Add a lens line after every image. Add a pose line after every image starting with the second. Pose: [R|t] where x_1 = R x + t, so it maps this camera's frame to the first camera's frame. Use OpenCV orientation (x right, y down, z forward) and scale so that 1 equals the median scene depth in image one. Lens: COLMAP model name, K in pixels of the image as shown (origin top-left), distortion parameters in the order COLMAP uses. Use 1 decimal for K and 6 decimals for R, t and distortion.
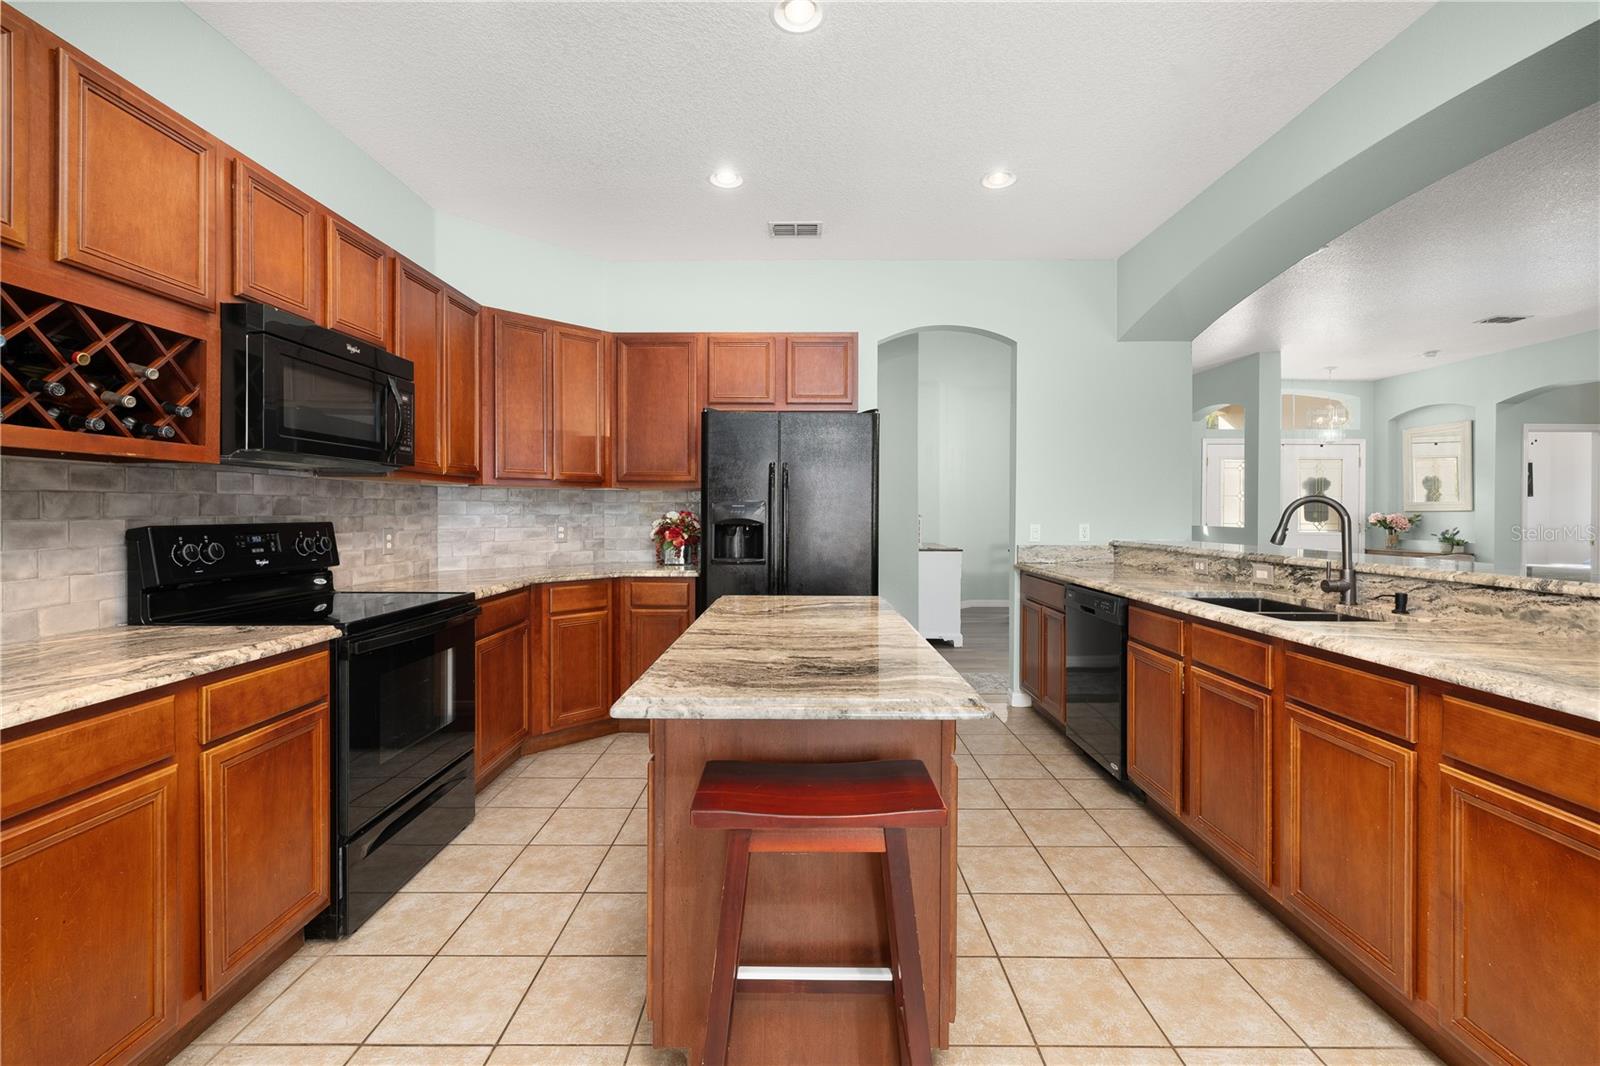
lens RADIAL K [[682.3, 0, 803.7], [0, 682.3, 515.7], [0, 0, 1]] dist [0.000063, 0.000002]
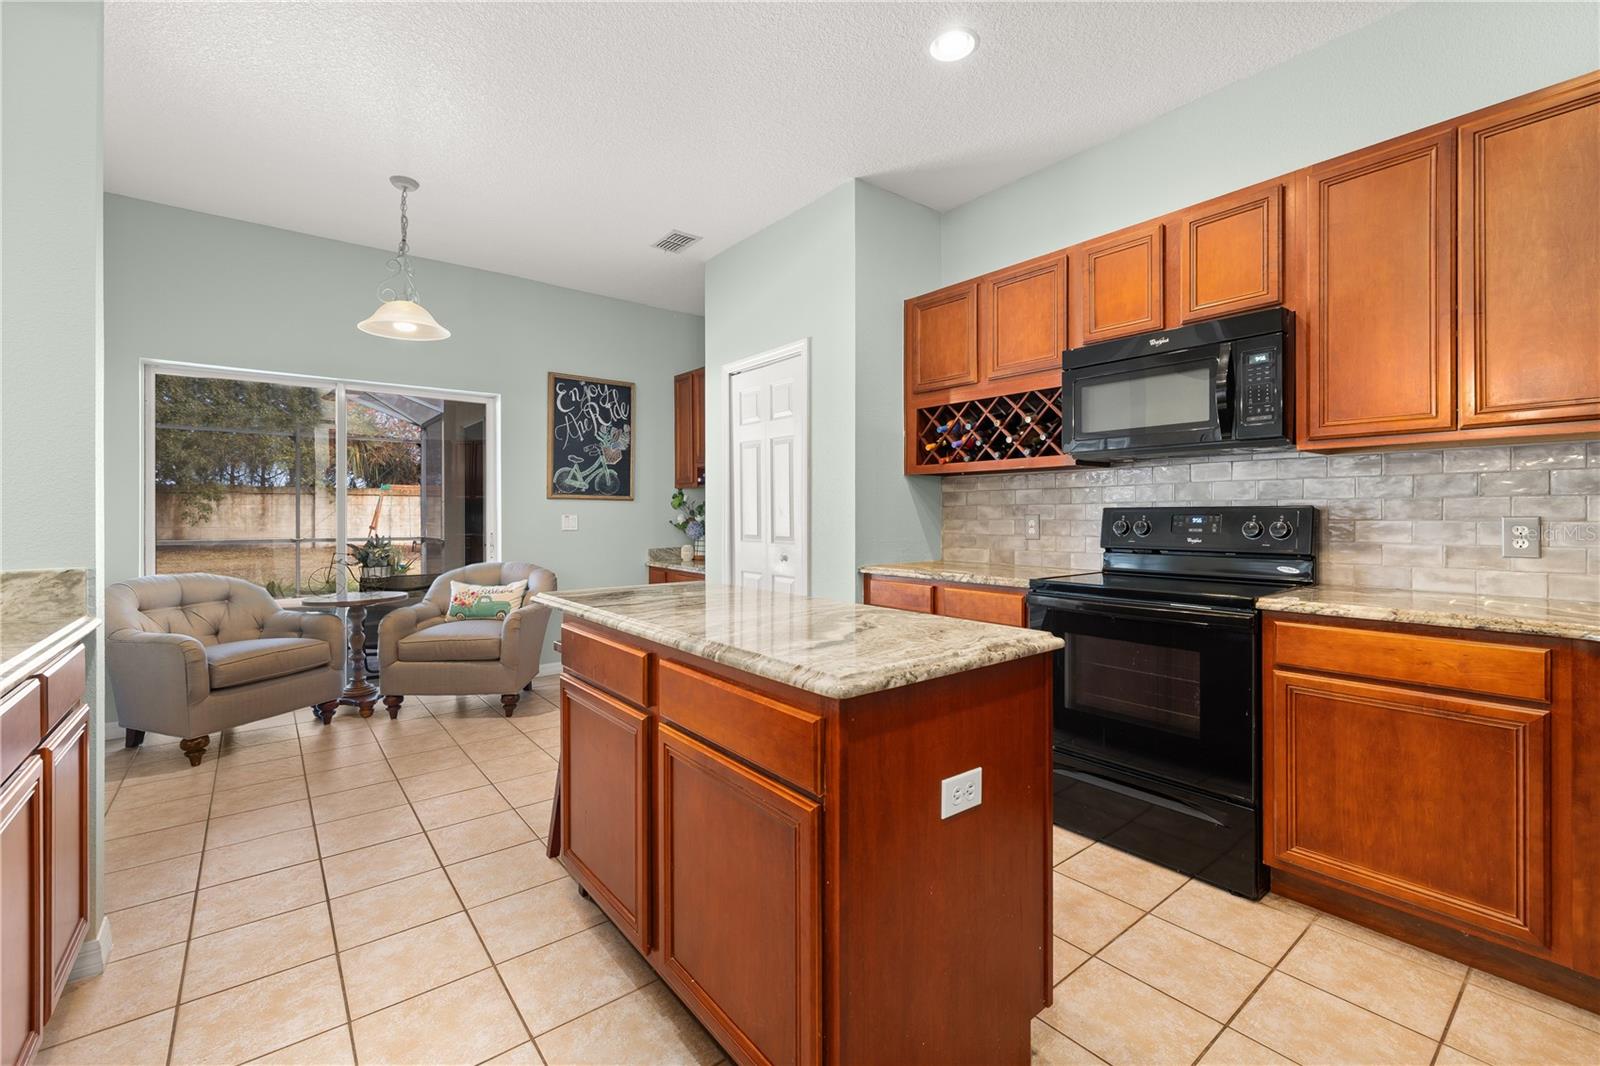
lens RADIAL K [[682.3, 0, 804.3], [0, 682.3, 522.4], [0, 0, 1]] dist [0.000063, 0.000002]
pose [[-0.775805, 0.004935, -0.630953, 0.447752], [-0.004946, 0.999891, 0.013902, 0.025672], [0.630953, 0.013906, -0.775696, 1.498605]]
